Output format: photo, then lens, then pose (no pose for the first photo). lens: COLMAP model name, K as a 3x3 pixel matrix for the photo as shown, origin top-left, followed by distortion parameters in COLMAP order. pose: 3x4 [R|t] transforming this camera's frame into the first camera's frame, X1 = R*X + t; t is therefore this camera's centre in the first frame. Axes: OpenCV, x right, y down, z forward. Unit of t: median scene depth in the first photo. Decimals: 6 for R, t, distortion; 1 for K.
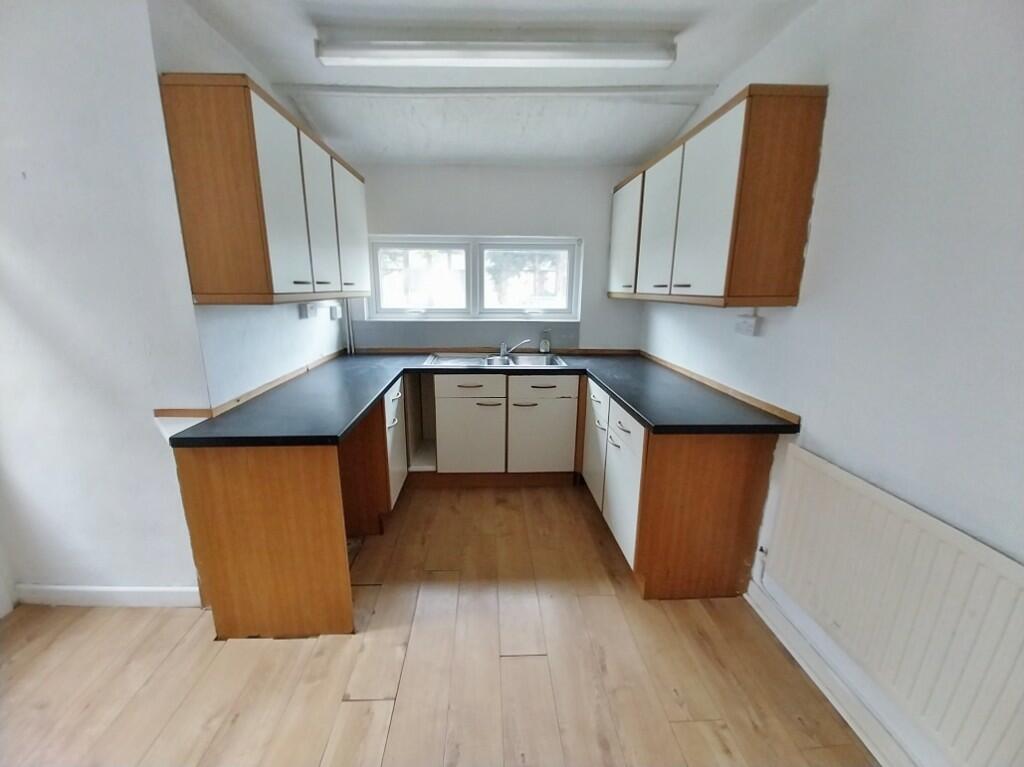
lens RADIAL K [[405.9, 0, 508.1], [0, 405.9, 383.1], [0, 0, 1]] dist [0.001607, -0.006320]
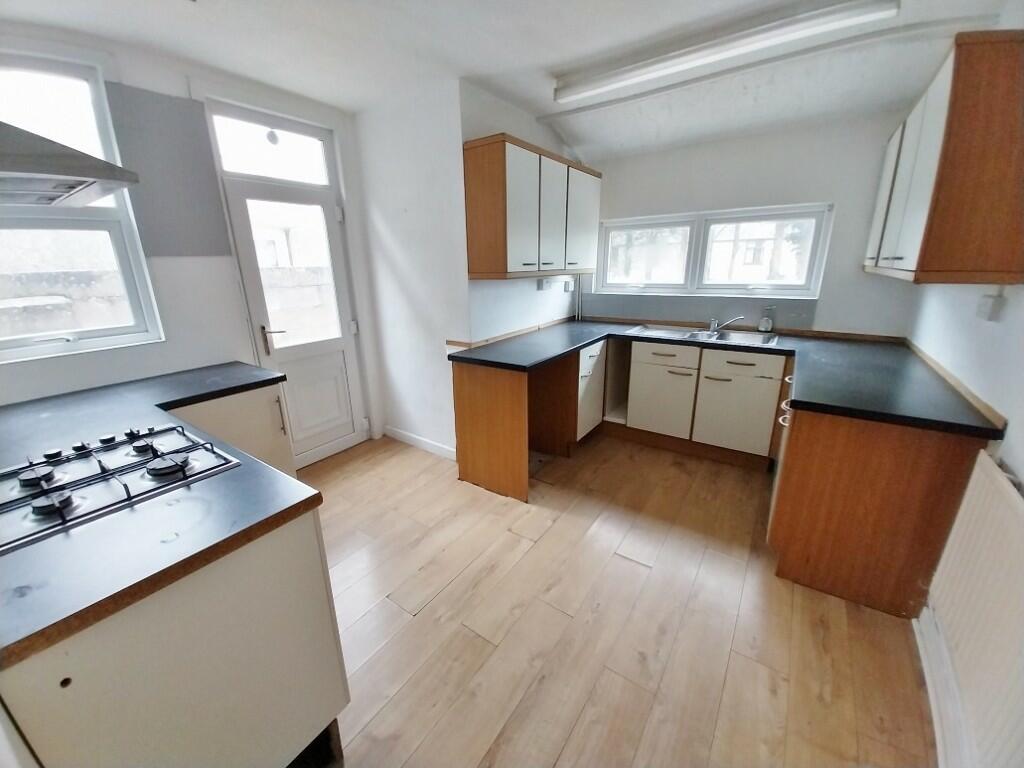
lens RADIAL K [[405.9, 0, 503.2], [0, 405.9, 385.6], [0, 0, 1]] dist [0.001607, -0.006320]
pose [[0.790620, 0.155872, -0.592135, 0.324413], [-0.118655, 0.987726, 0.101578, 0.043619], [0.600700, -0.010050, 0.799411, -0.212098]]
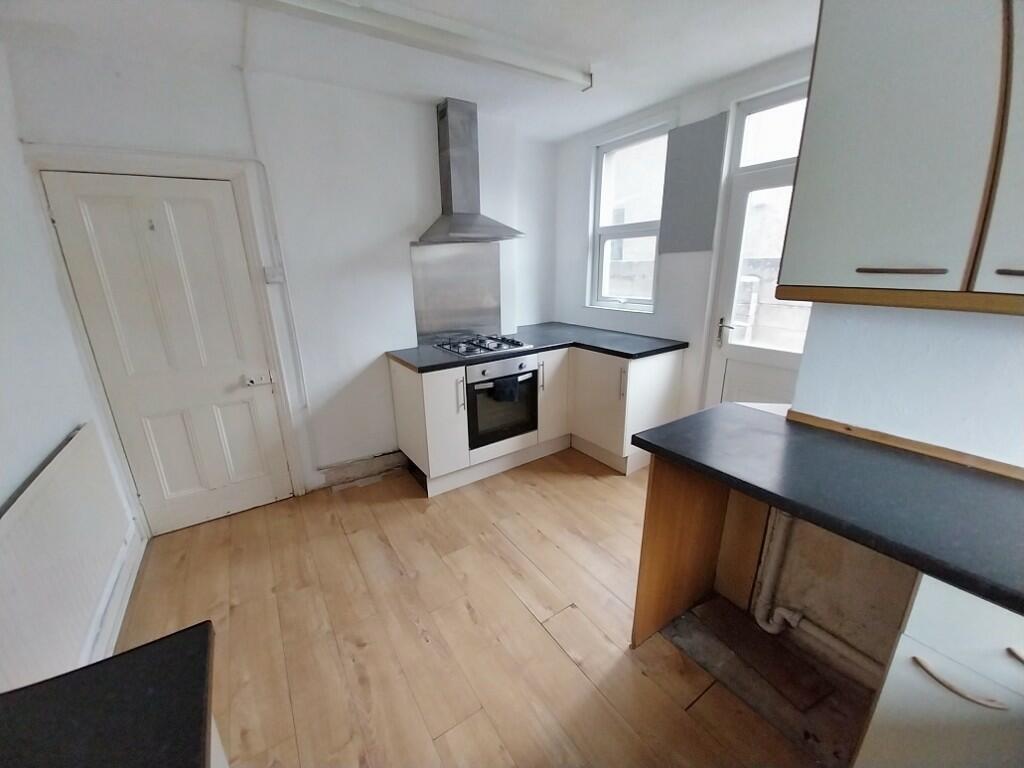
lens RADIAL K [[405.9, 0, 496.9], [0, 405.9, 387.0], [0, 0, 1]] dist [0.001607, -0.006320]
pose [[-0.873056, 0.156192, -0.461929, 0.210198], [-0.096439, 0.873292, 0.477557, -0.294632], [0.477989, 0.461482, -0.747369, 1.130857]]
